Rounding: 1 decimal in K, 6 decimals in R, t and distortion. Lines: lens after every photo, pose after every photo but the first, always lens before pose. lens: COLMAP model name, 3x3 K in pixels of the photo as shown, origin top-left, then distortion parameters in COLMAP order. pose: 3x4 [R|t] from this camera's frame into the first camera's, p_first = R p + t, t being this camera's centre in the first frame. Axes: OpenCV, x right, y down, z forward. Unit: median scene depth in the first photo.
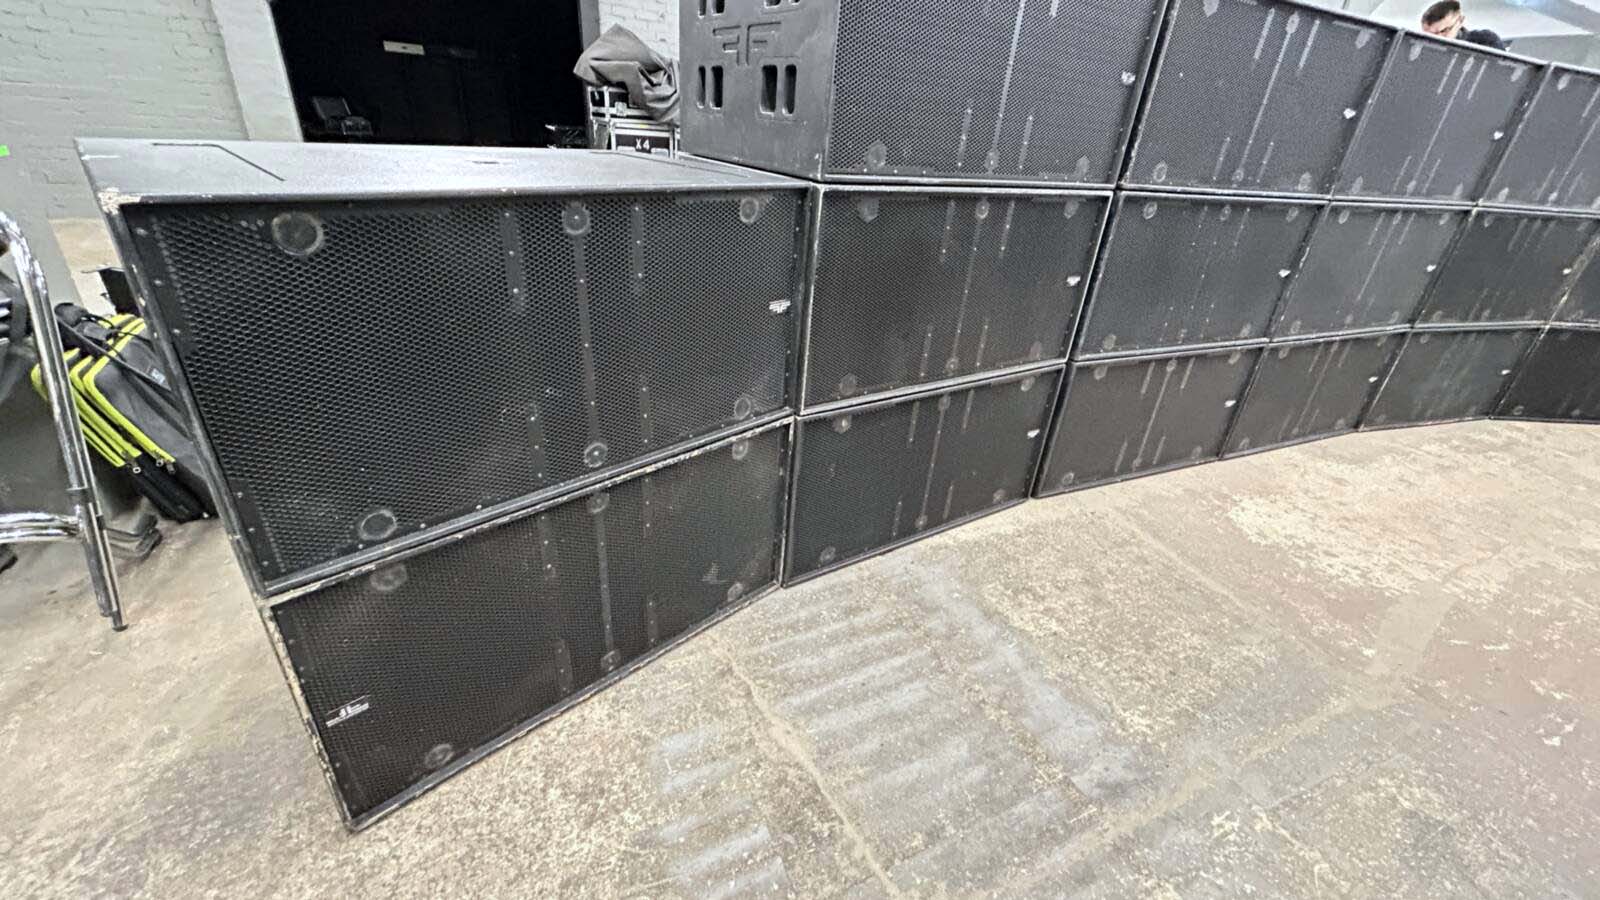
lens RADIAL K [[648.9, 0, 800.7], [0, 648.9, 448.4], [0, 0, 1]] dist [0.000391, -0.000795]
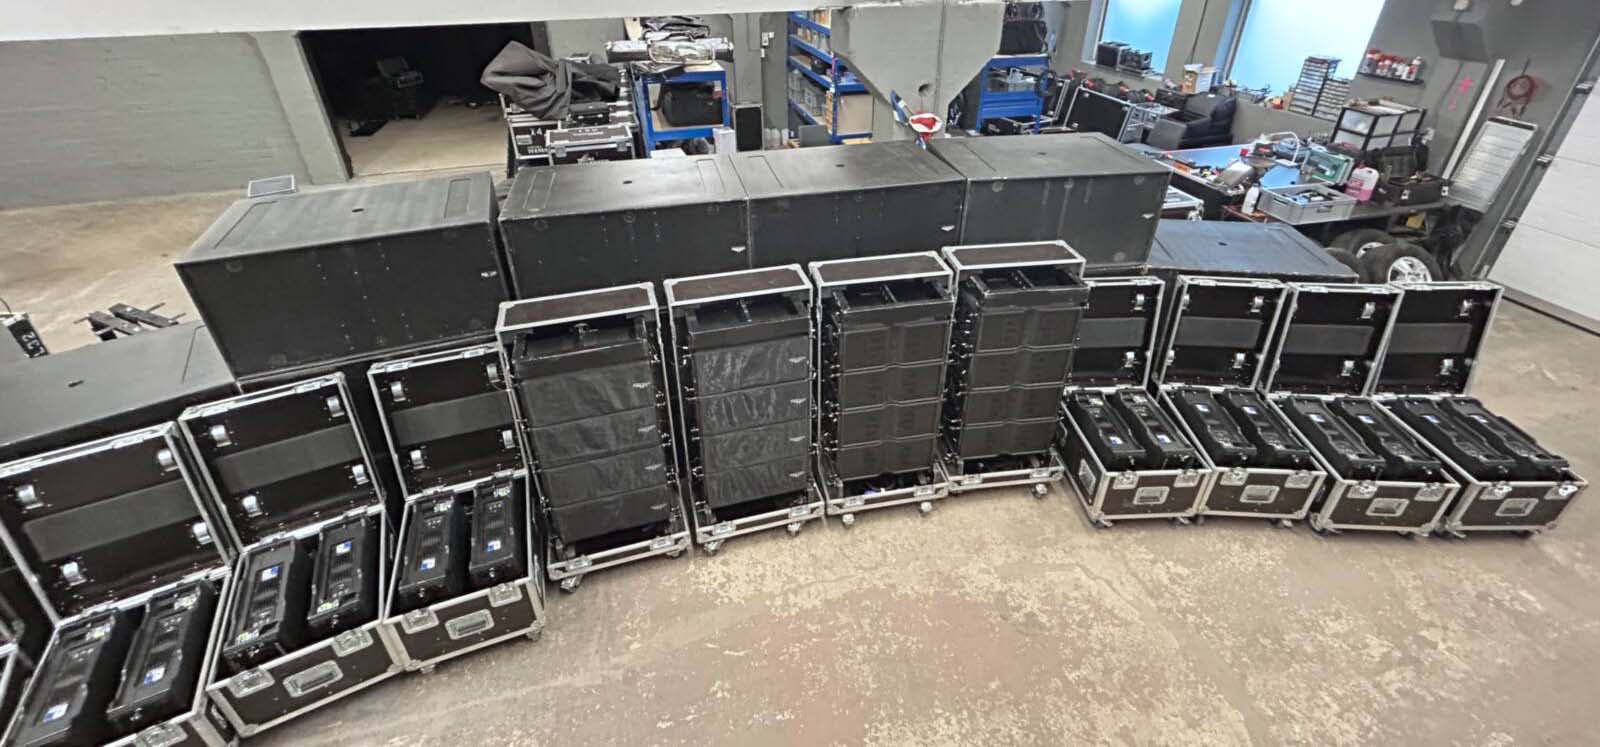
lens RADIAL K [[648.8, 0, 802.4], [0, 648.8, 297.6], [0, 0, 1]] dist [-0.001965, 0.001590]
pose [[0.977684, 0.023102, -0.208805, 1.510791], [-0.017034, 0.999380, 0.030815, -0.545517], [0.209387, -0.026570, 0.977472, -0.380404]]
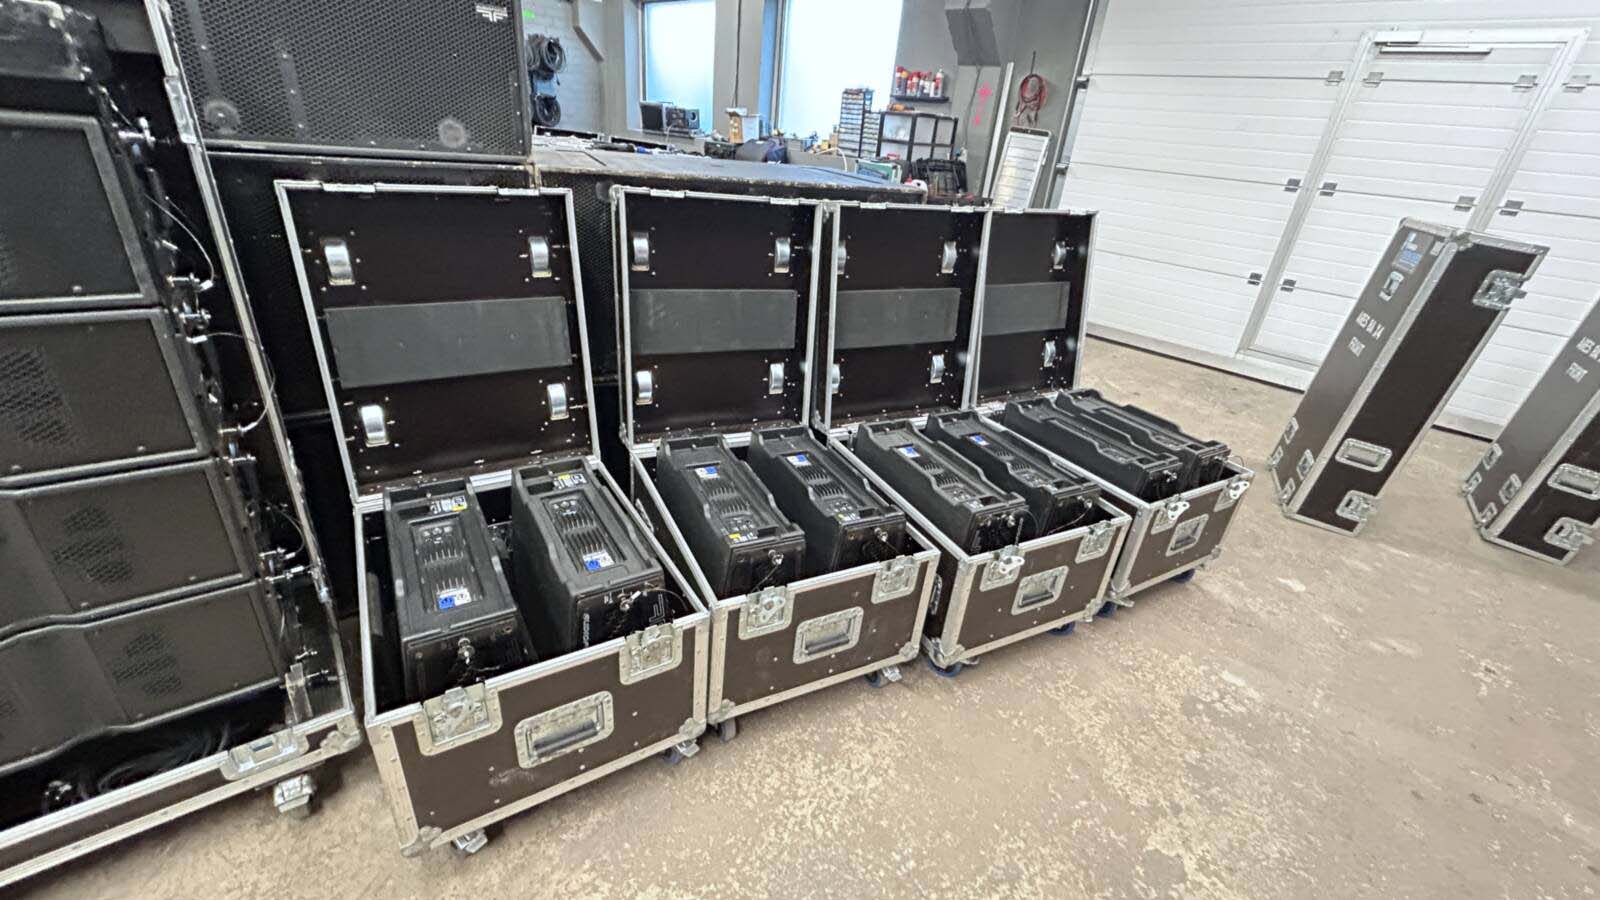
lens RADIAL K [[648.9, 0, 803.2], [0, 648.9, 447.1], [0, 0, 1]] dist [0.000391, -0.000795]
pose [[0.946280, -0.135803, 0.293448, 2.121755], [0.131151, 0.990724, 0.035570, -0.240778], [-0.295557, 0.004827, 0.955313, 0.817307]]
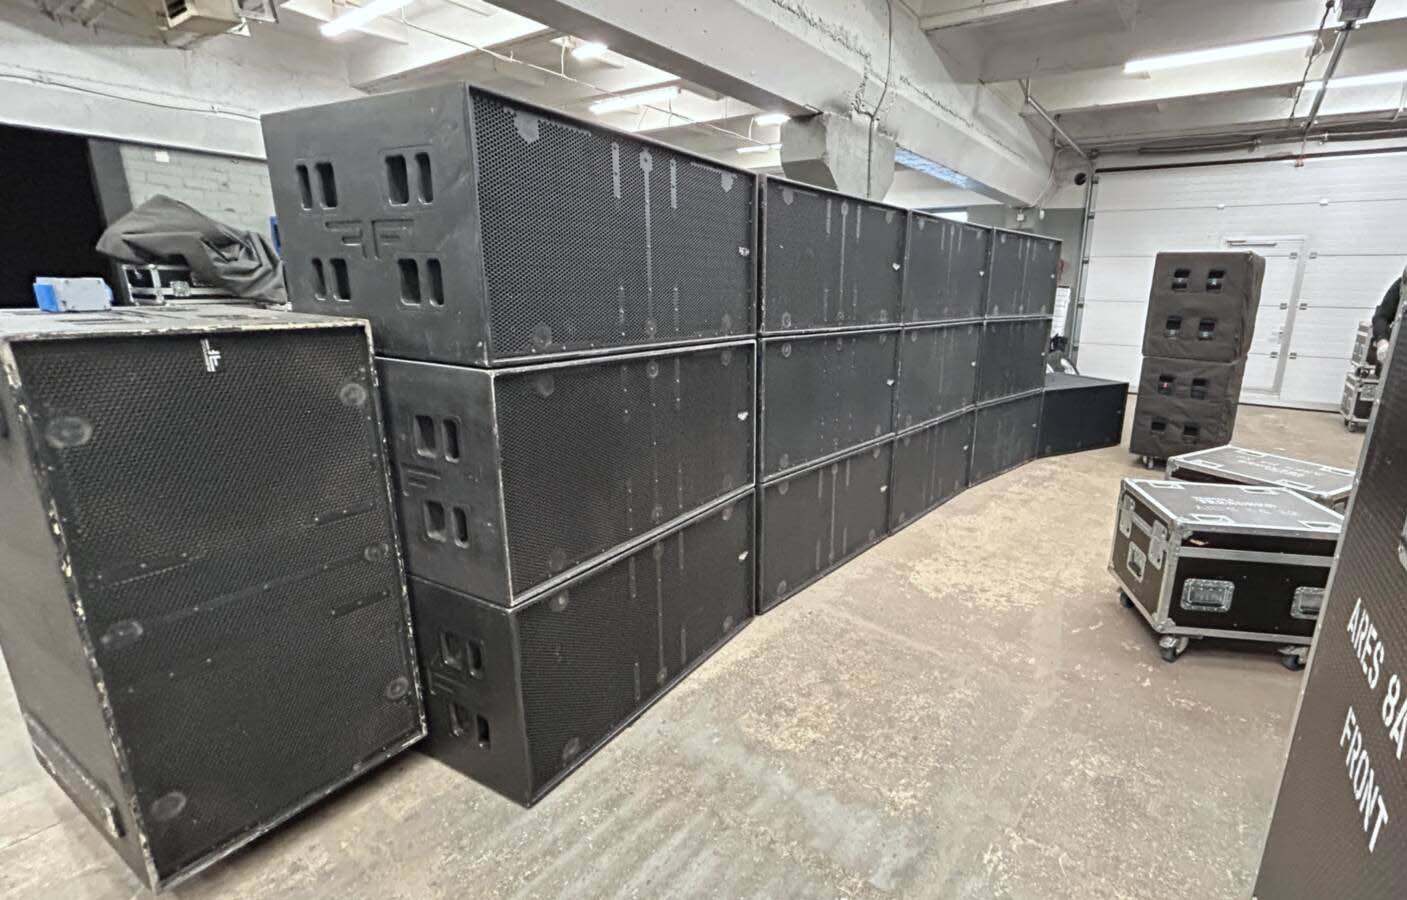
lens RADIAL K [[649.9, 0, 802.5], [0, 649.9, 448.3], [0, 0, 1]] dist [-0.002852, 0.000956]
pose [[0.867806, -0.175211, 0.464989, -0.026251], [0.263864, 0.955425, -0.132436, -0.030206], [-0.421057, 0.237622, 0.875355, -0.017496]]
